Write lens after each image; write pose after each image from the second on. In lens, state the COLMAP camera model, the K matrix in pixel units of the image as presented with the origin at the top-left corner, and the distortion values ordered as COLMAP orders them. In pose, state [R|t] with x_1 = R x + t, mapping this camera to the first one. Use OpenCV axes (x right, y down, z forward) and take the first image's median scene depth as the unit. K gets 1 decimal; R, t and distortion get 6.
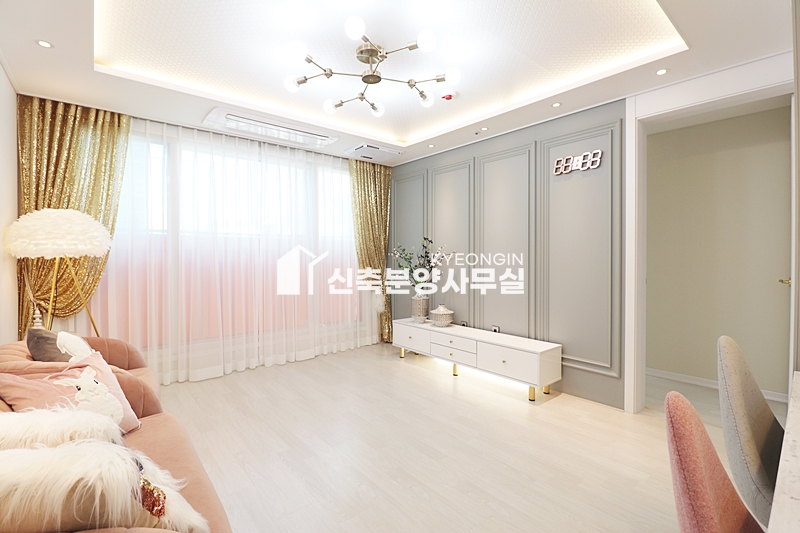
lens RADIAL K [[366.7, 0, 400.7], [0, 366.7, 259.0], [0, 0, 1]] dist [0.001865, -0.014008]
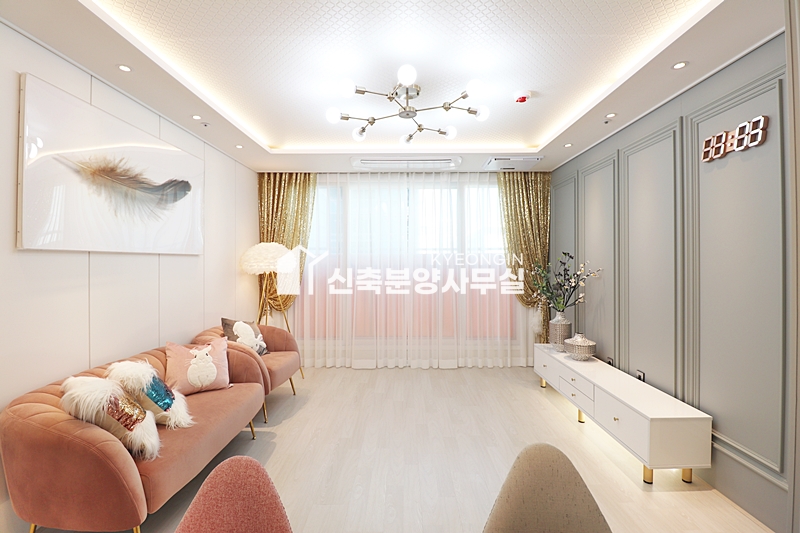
lens RADIAL K [[366.7, 0, 400.7], [0, 366.7, 259.0], [0, 0, 1]] dist [0.001865, -0.014008]
pose [[0.761405, -0.003472, -0.648267, 0.379189], [-0.003782, 0.999945, -0.009797, -0.038179], [0.648266, 0.009912, 0.761350, 0.113600]]
